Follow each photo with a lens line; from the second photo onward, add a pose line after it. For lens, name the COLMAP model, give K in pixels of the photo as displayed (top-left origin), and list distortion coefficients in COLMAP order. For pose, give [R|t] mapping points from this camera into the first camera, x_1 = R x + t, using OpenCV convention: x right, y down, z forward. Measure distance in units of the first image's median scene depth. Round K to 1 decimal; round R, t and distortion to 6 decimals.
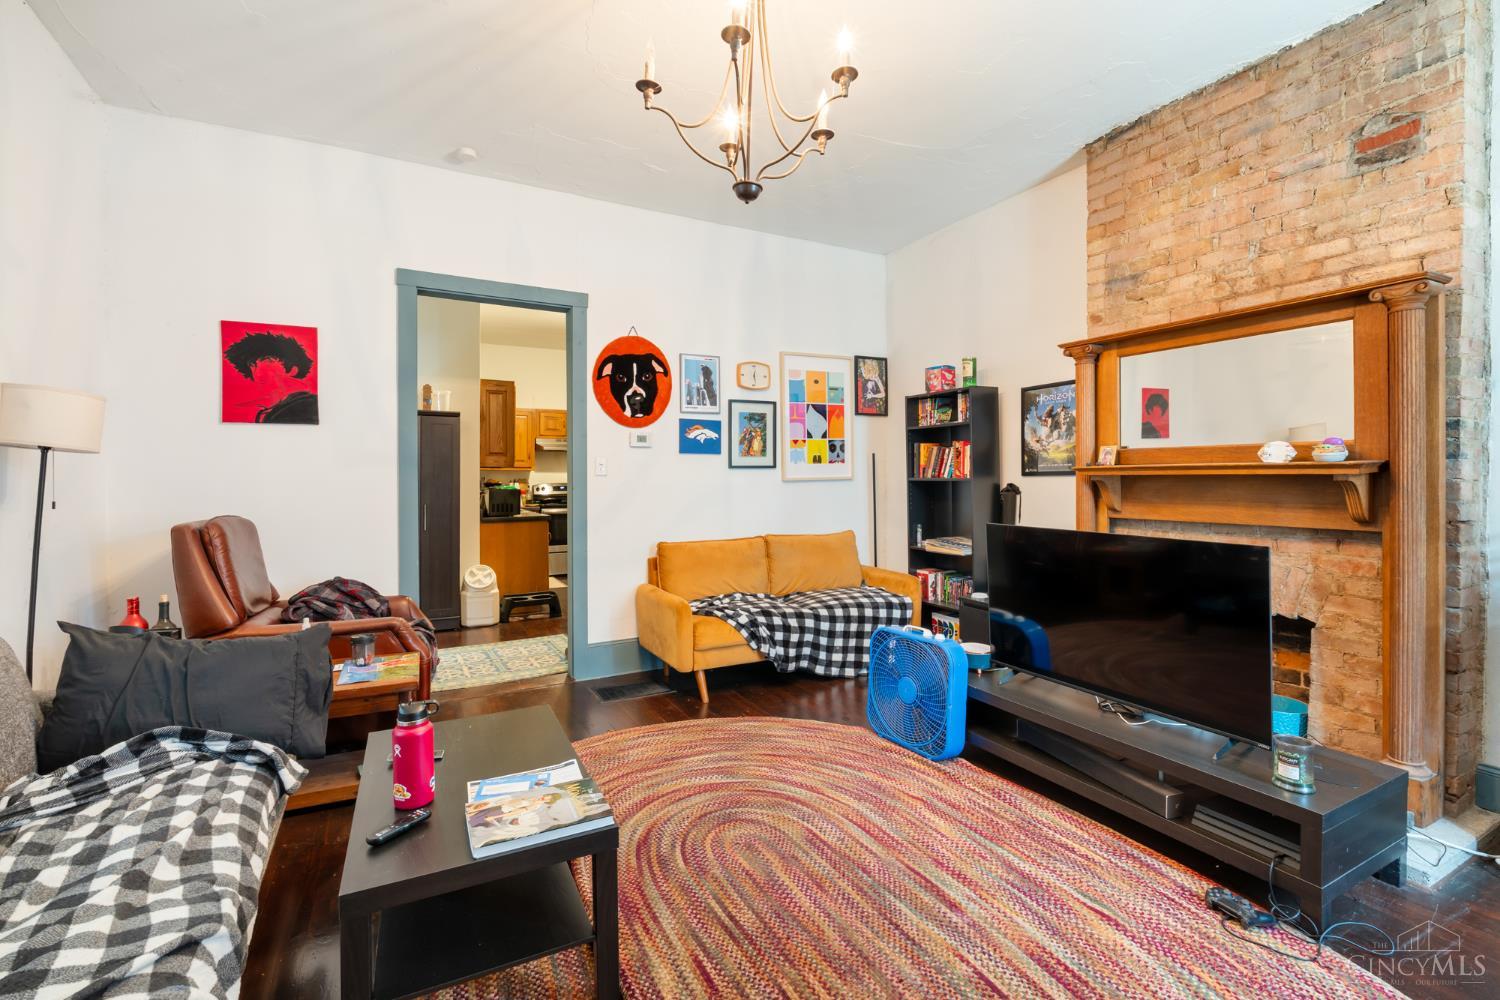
lens RADIAL K [[676.6, 0, 742.3], [0, 676.6, 474.5], [0, 0, 1]] dist [-0.003136, 0.001416]
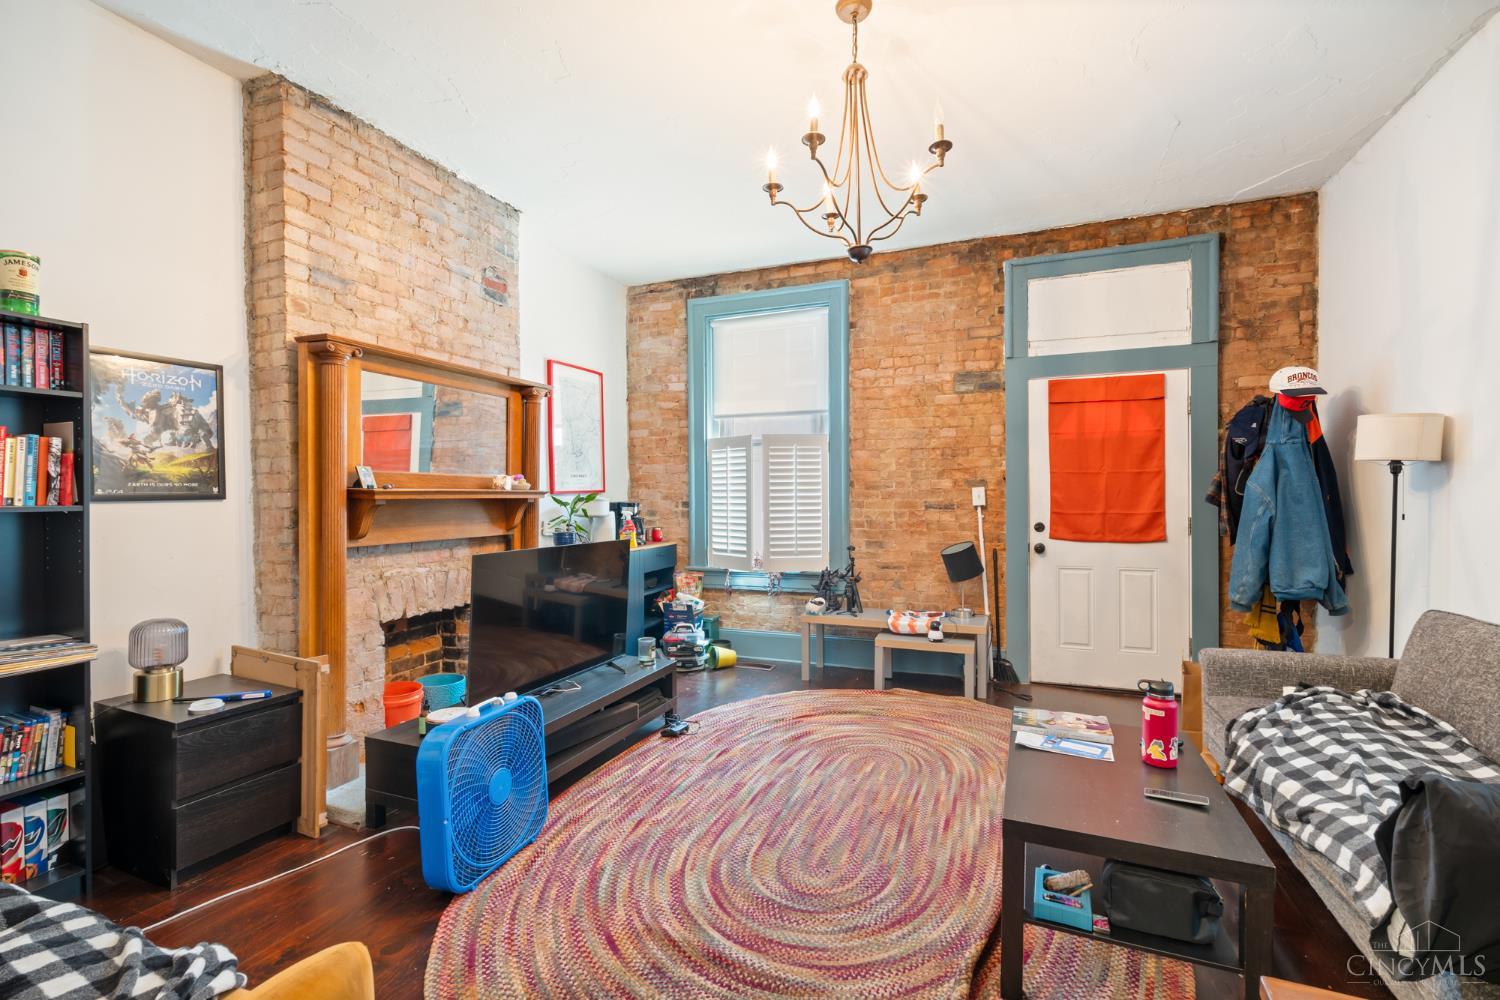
lens RADIAL K [[676.6, 0, 746.9], [0, 676.6, 500.8], [0, 0, 1]] dist [-0.003136, 0.001416]
pose [[-0.661546, 0.001935, 0.749902, -0.570700], [0.004188, 0.999991, 0.001114, 0.004996], [-0.749893, 0.003878, -0.661548, 1.484209]]
